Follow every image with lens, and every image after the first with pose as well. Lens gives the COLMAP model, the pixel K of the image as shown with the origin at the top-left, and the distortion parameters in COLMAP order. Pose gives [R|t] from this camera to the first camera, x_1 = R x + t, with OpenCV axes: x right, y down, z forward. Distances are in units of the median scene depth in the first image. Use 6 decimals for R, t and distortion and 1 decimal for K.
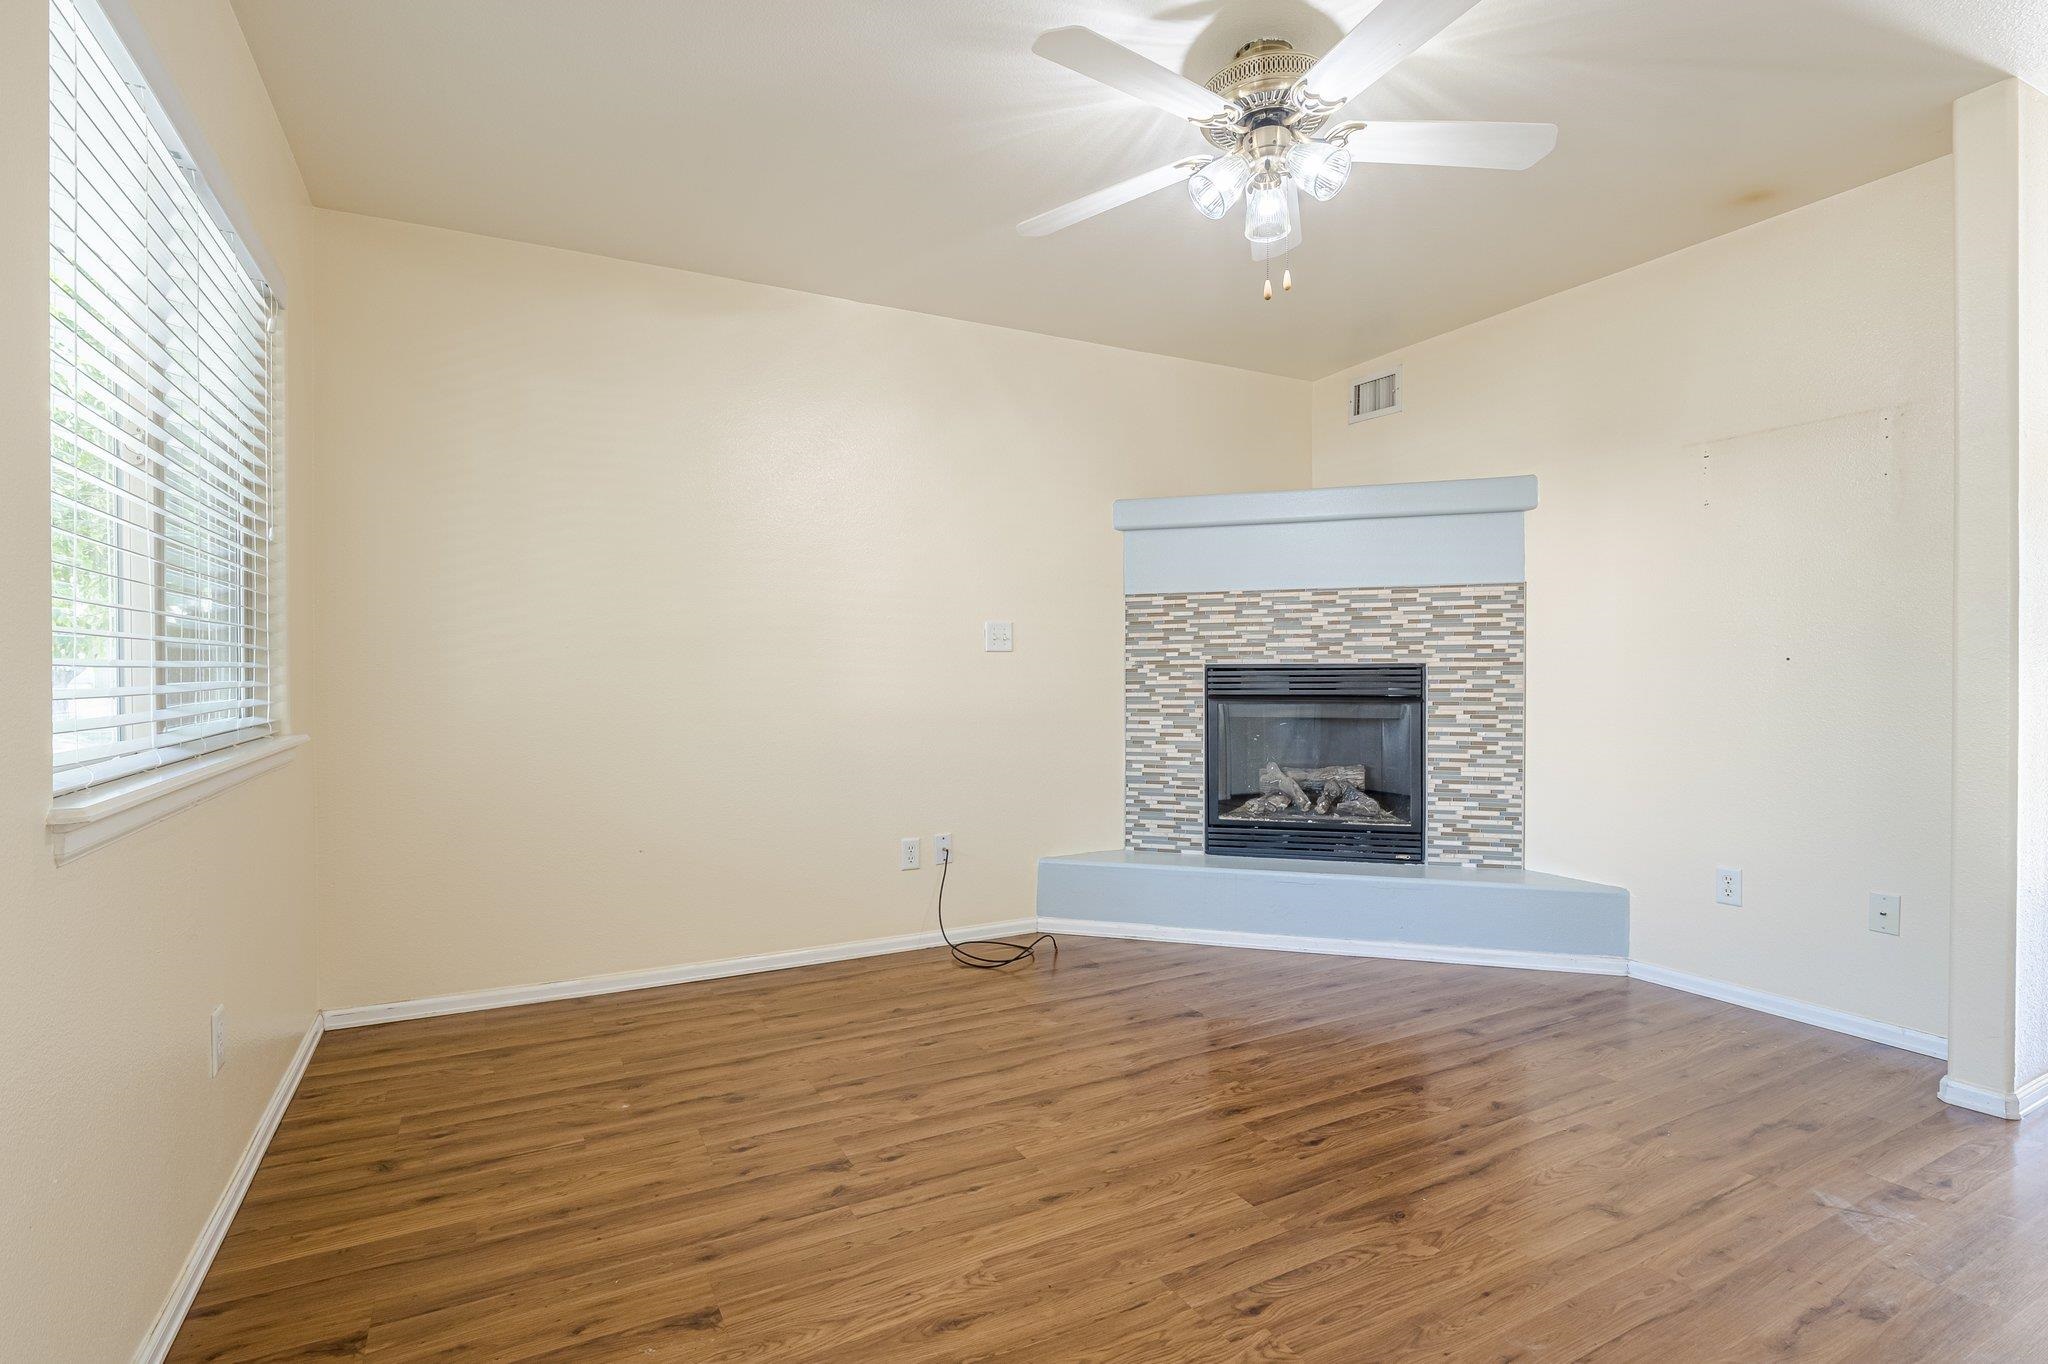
lens RADIAL K [[985.6, 0, 1022.4], [0, 985.6, 677.7], [0, 0, 1]] dist [-0.007746, -0.001577]
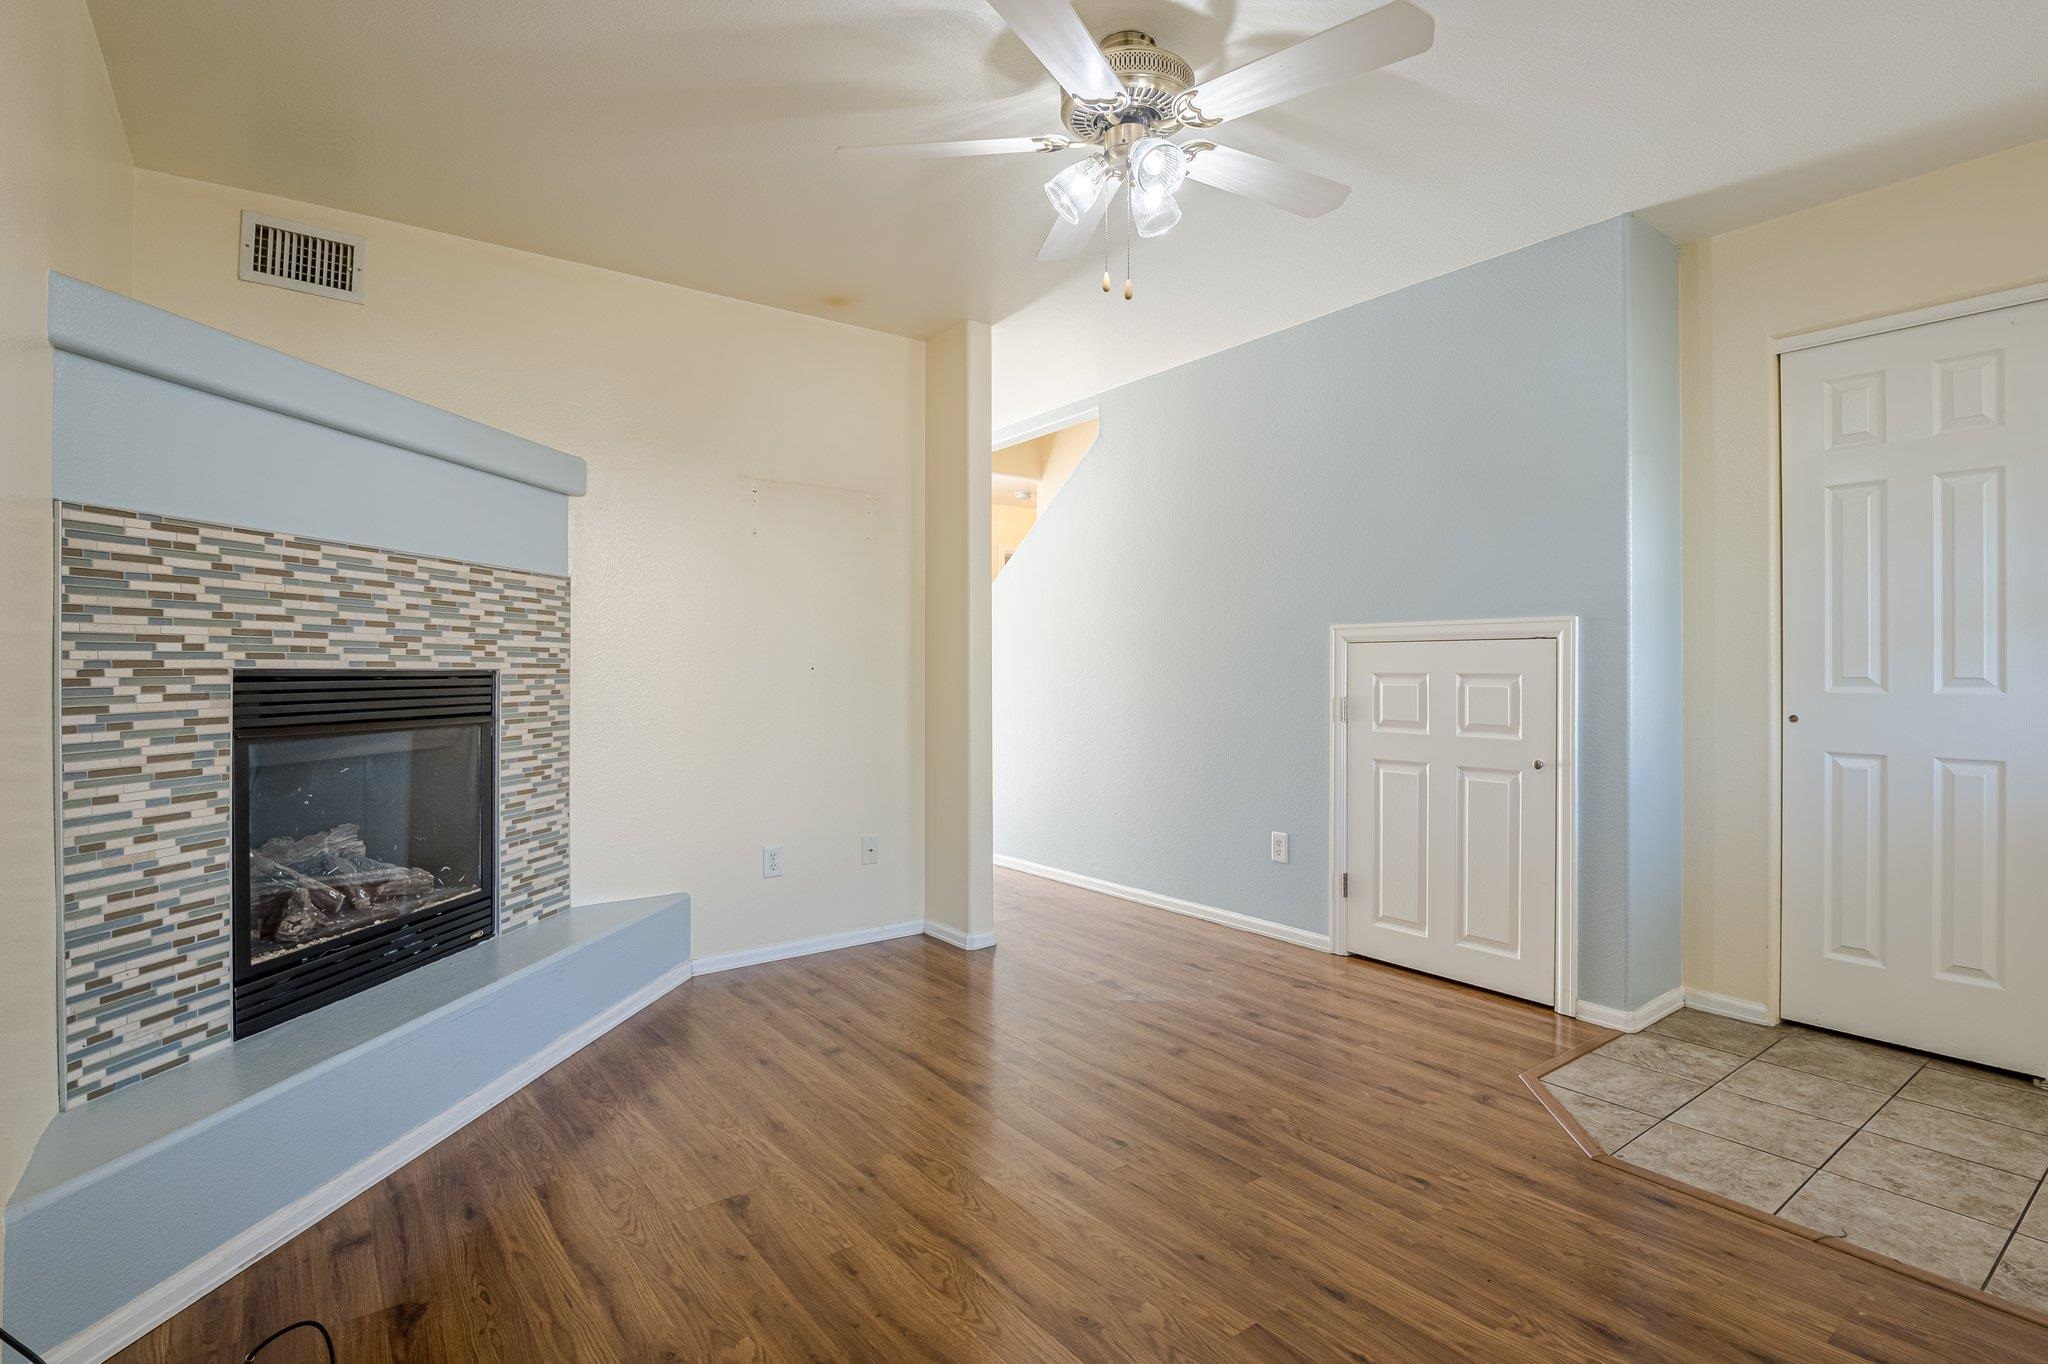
lens RADIAL K [[985.6, 0, 1022.4], [0, 985.6, 677.7], [0, 0, 1]] dist [-0.007746, -0.001577]
pose [[-0.151525, -0.002405, 0.988450, -0.378906], [0.008003, 0.999961, 0.003660, -0.007726], [-0.988421, 0.008465, -0.151500, 0.679800]]
